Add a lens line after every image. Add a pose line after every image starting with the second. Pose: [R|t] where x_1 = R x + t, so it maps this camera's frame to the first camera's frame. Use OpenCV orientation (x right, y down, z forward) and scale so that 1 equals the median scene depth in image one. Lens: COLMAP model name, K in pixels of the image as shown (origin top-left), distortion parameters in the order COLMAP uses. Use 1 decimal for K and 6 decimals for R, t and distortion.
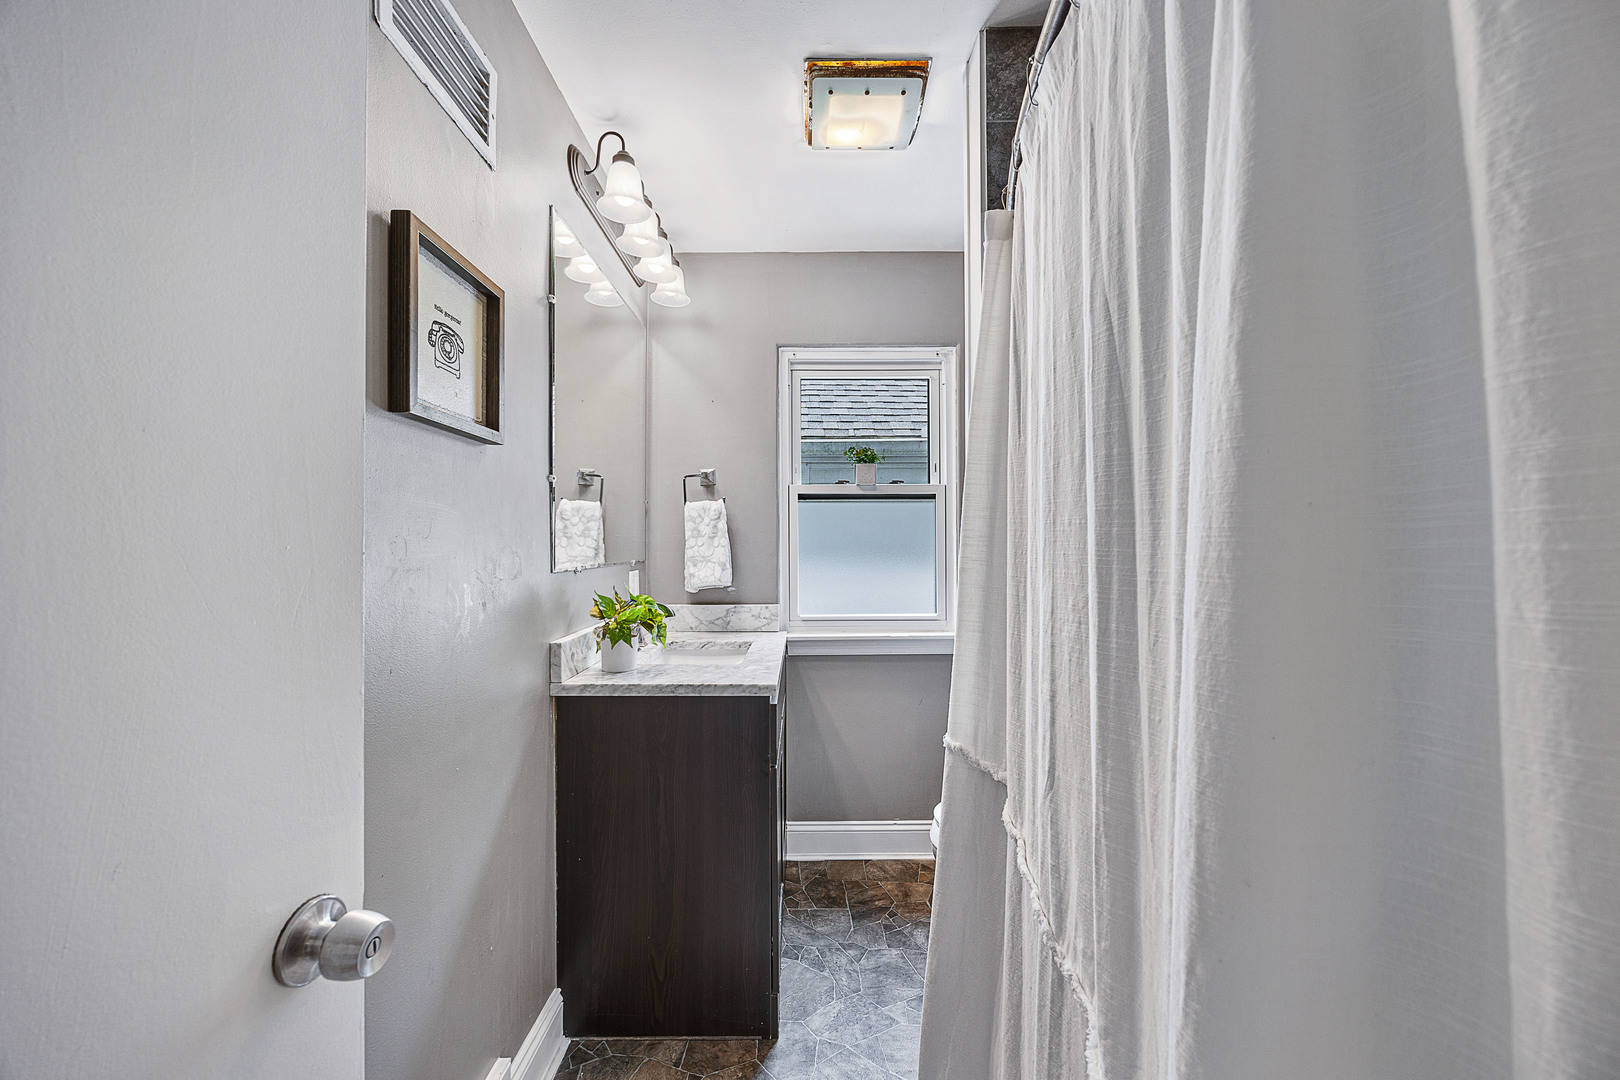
lens RADIAL K [[631.9, 0, 809.7], [0, 631.9, 547.2], [0, 0, 1]] dist [-0.003034, -0.000032]
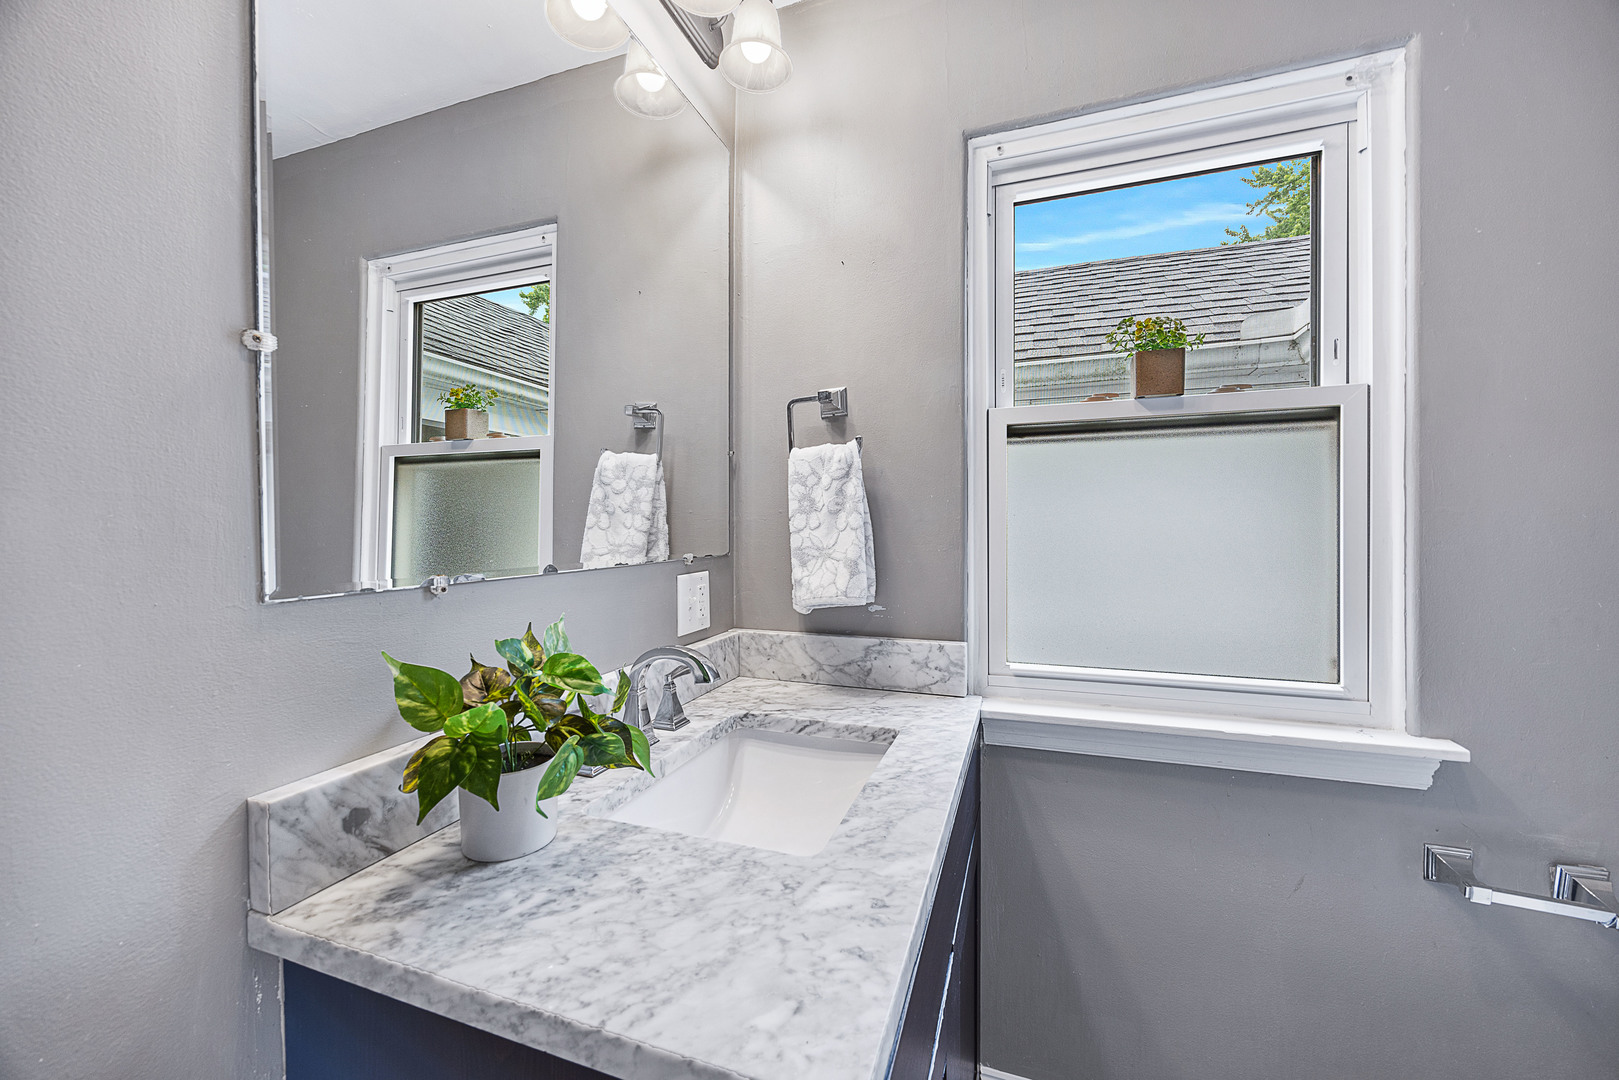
lens RADIAL K [[621.2, 0, 811.3], [0, 621.2, 536.4], [0, 0, 1]] dist [-0.002301, 0.000141]
pose [[0.939017, 0.004785, -0.343836, 0.006325], [-0.000518, 0.999922, 0.012502, -0.001444], [0.343869, -0.011562, 0.938946, 0.502300]]
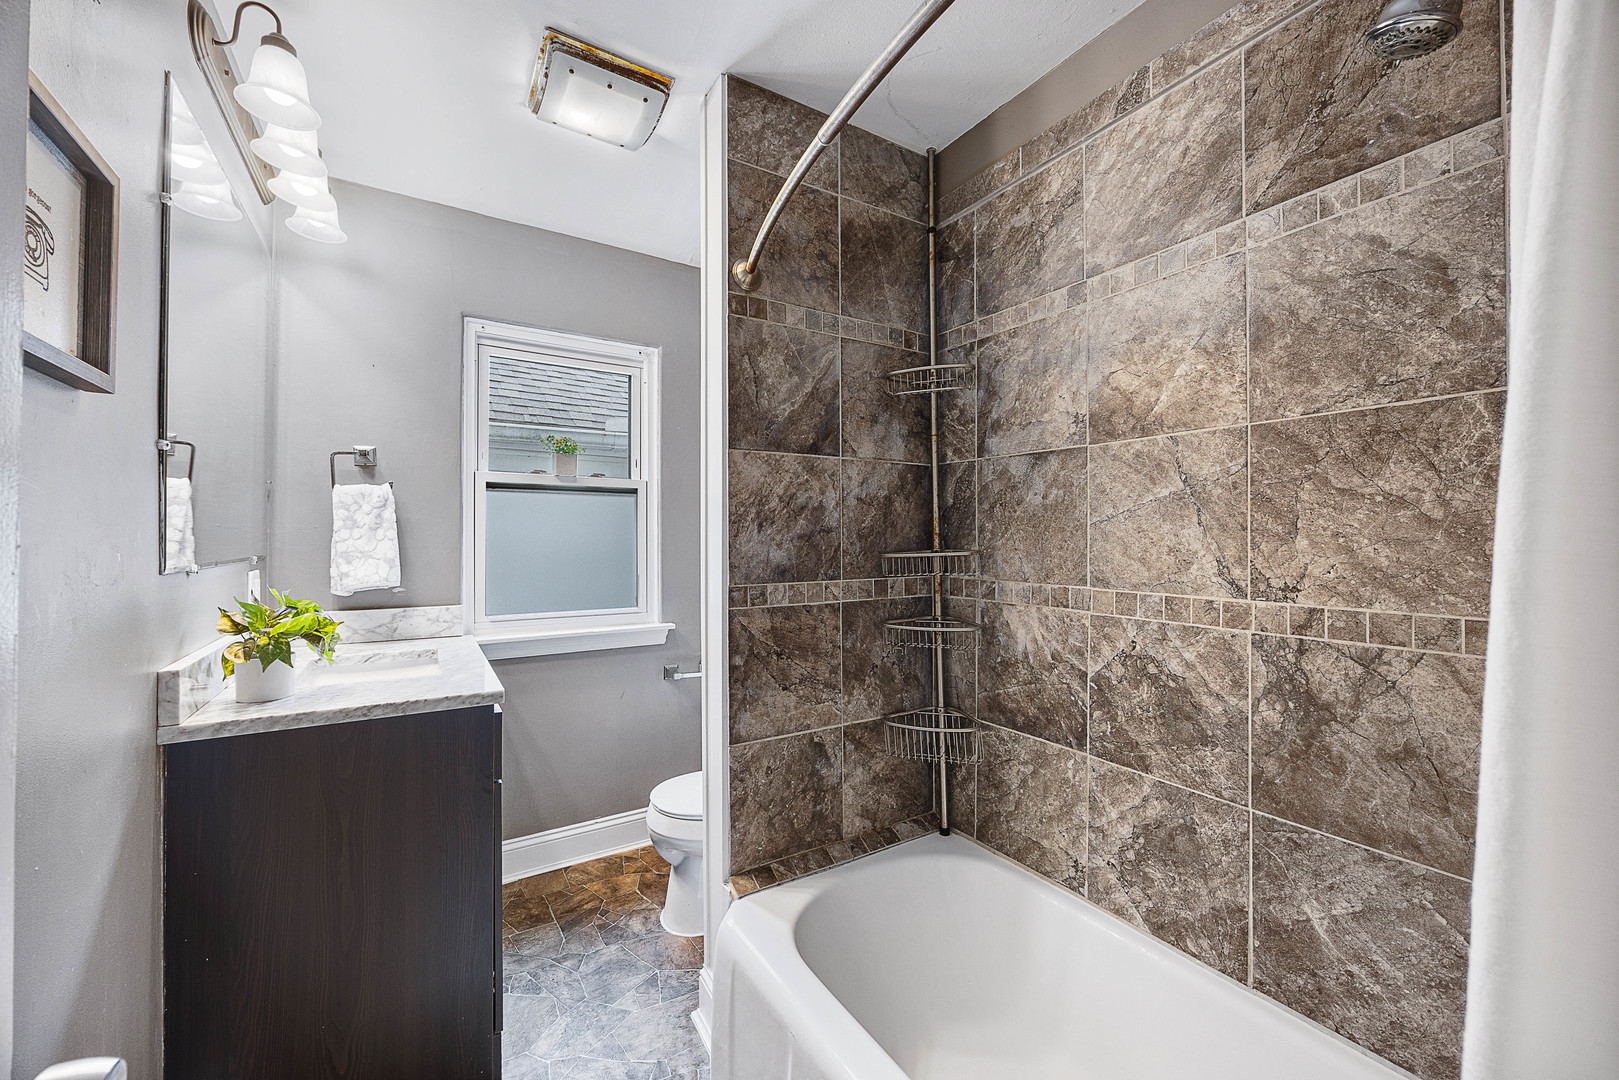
lens RADIAL K [[621.2, 0, 811.3], [0, 621.2, 536.4], [0, 0, 1]] dist [-0.002301, 0.000141]
pose [[0.848434, 0.007600, 0.529247, -0.098090], [-0.003246, 0.999953, -0.009155, 0.000433], [-0.529291, 0.006050, 0.848419, 0.000438]]
